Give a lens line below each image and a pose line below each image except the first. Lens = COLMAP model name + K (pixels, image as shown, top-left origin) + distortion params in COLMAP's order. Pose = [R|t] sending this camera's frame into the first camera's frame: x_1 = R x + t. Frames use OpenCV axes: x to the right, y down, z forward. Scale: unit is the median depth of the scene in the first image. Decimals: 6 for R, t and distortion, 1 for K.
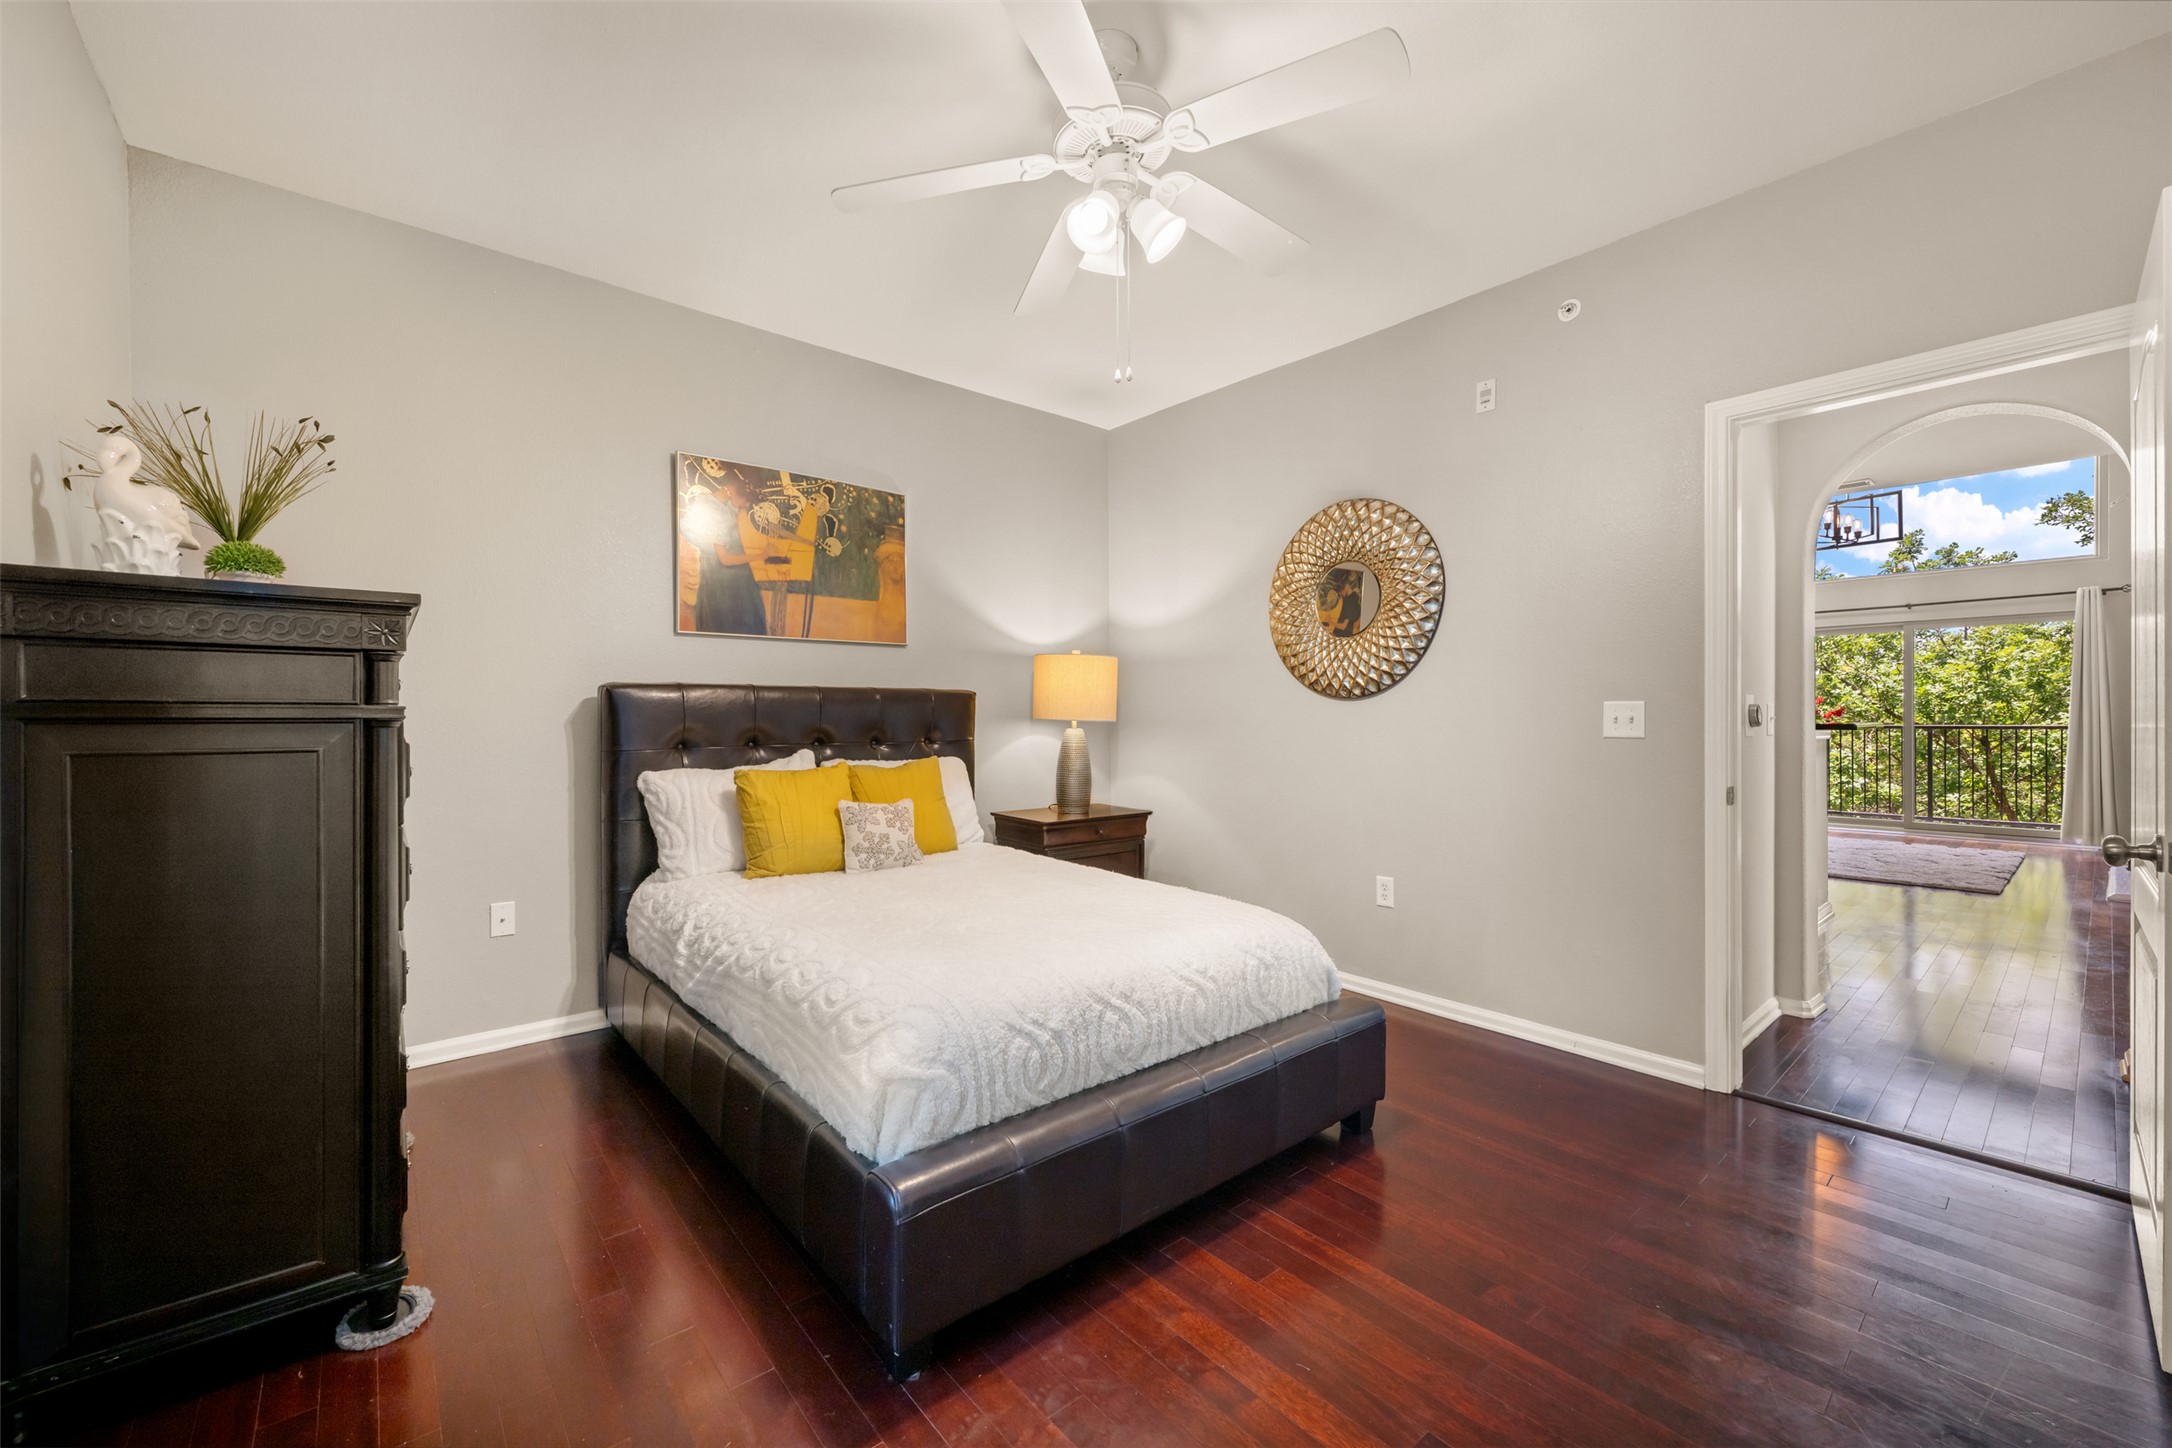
lens RADIAL K [[852.8, 0, 1086.0], [0, 852.8, 724.0], [0, 0, 1]] dist [-0.000475, -0.000205]
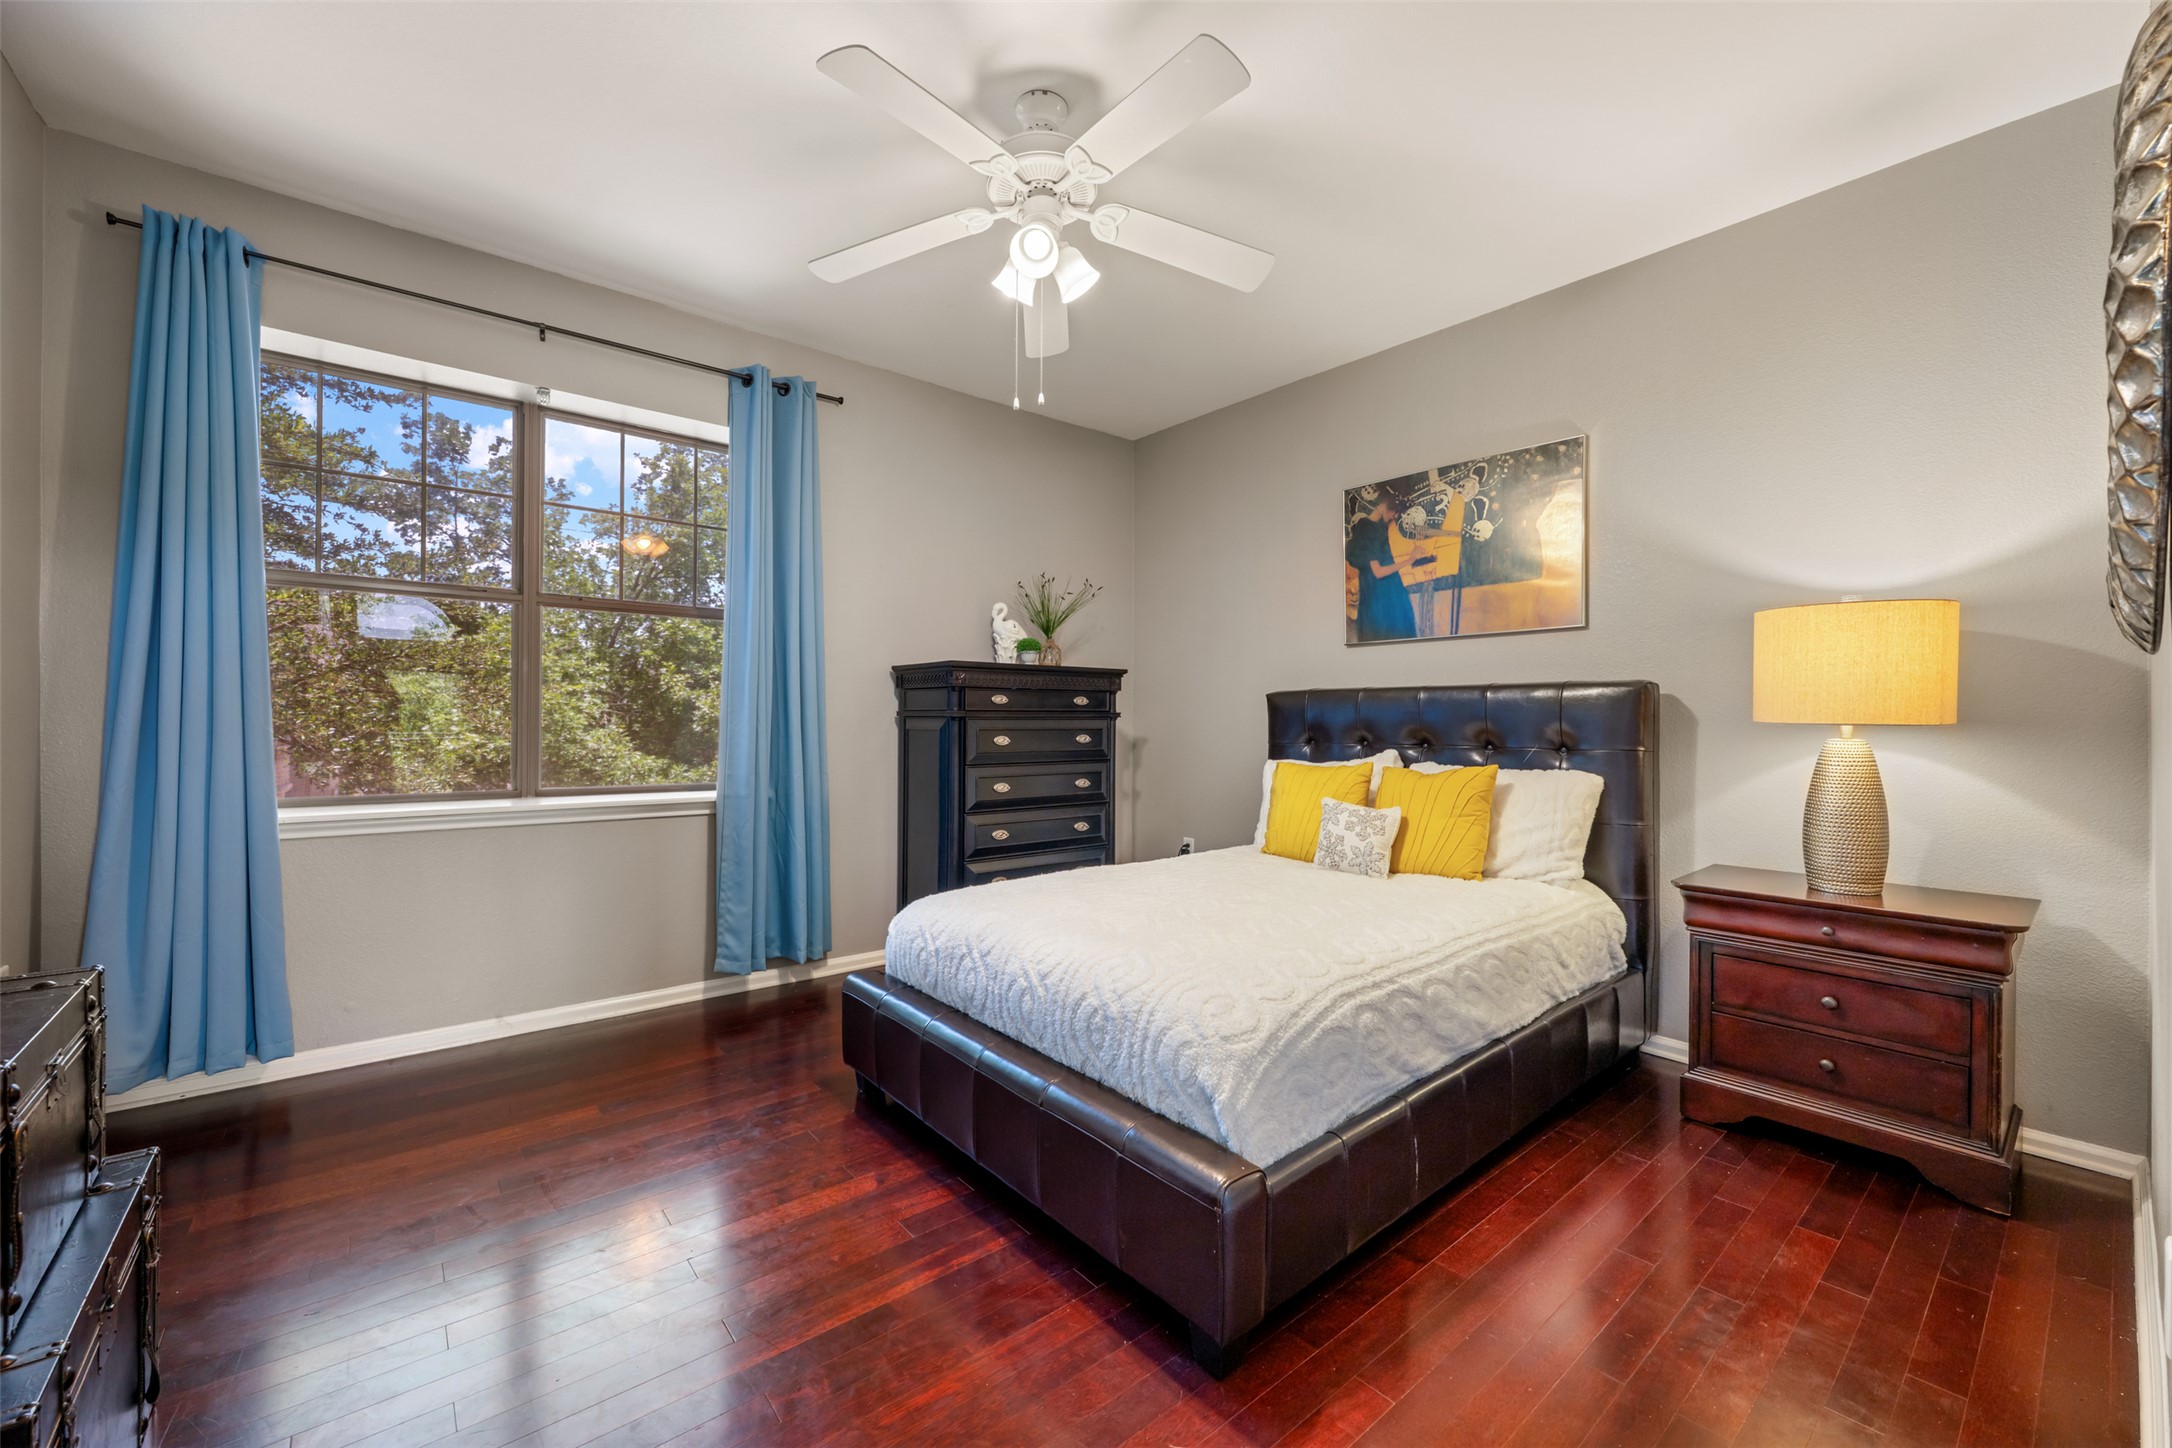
lens RADIAL K [[852.8, 0, 1086.0], [0, 852.8, 724.0], [0, 0, 1]] dist [-0.000475, -0.000205]
pose [[0.006071, 0.002288, -0.999979, 0.640077], [-0.010629, 0.999941, 0.002223, 0.001106], [0.999925, 0.010615, 0.006095, 0.602081]]
